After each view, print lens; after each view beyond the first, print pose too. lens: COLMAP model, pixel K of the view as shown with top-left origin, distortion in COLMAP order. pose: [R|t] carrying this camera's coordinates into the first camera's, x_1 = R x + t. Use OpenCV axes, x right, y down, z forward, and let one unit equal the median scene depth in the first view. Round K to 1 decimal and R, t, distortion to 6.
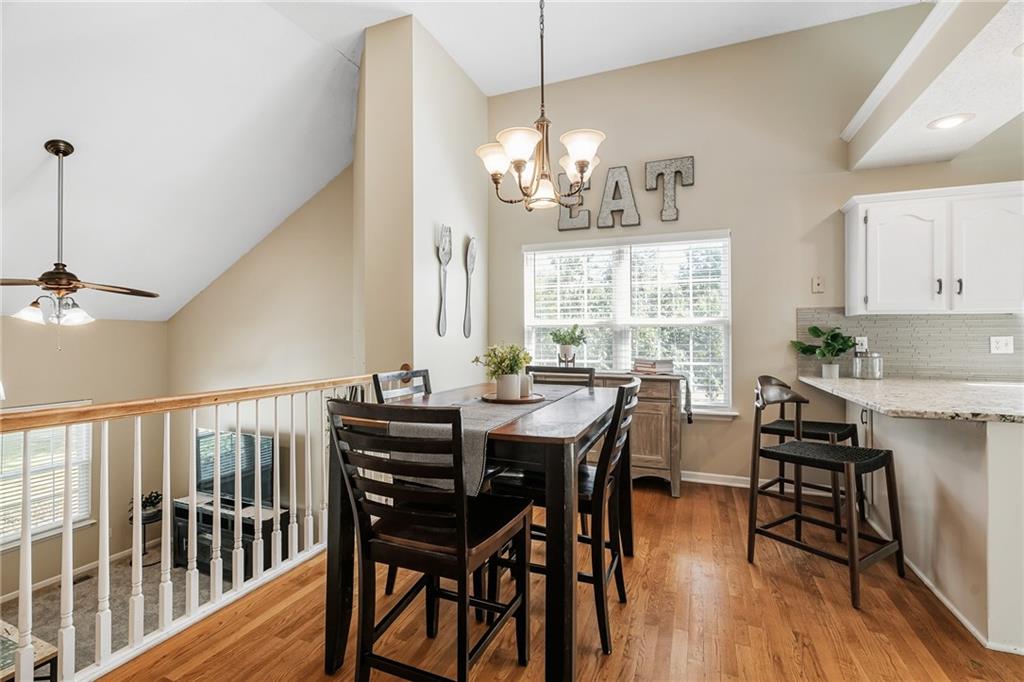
lens RADIAL K [[469.6, 0, 512.4], [0, 469.6, 339.6], [0, 0, 1]] dist [-0.001651, 0.000656]
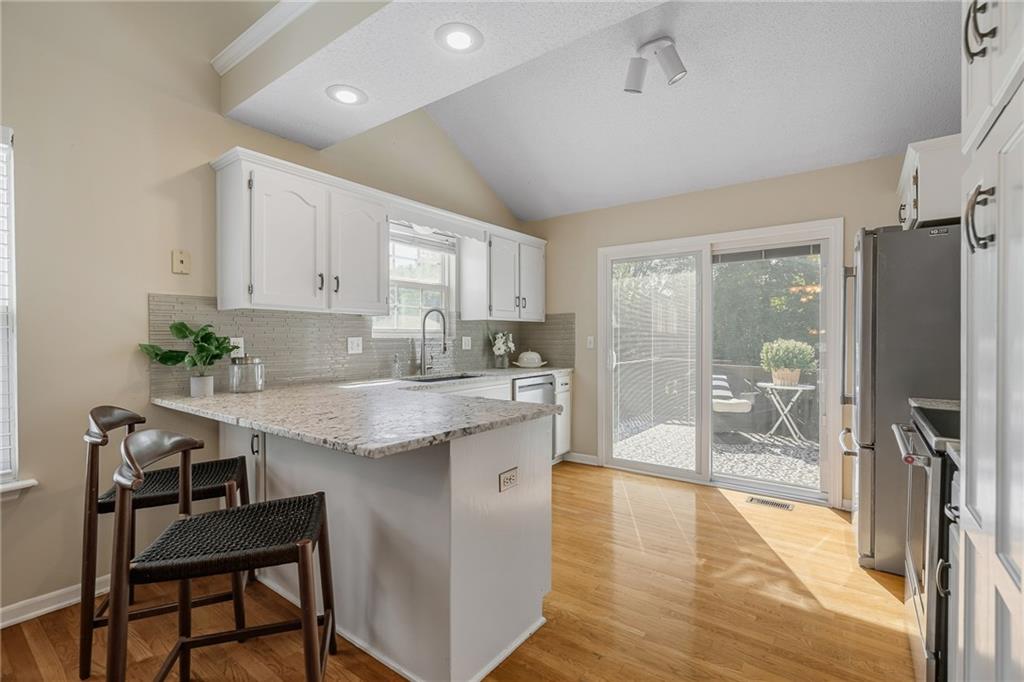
lens RADIAL K [[469.6, 0, 512.4], [0, 469.6, 339.6], [0, 0, 1]] dist [-0.001651, 0.000656]
pose [[0.275459, -0.005446, 0.961297, 0.131923], [0.006986, 0.999969, 0.003664, -0.002581], [-0.961287, 0.005706, 0.275489, 0.367775]]
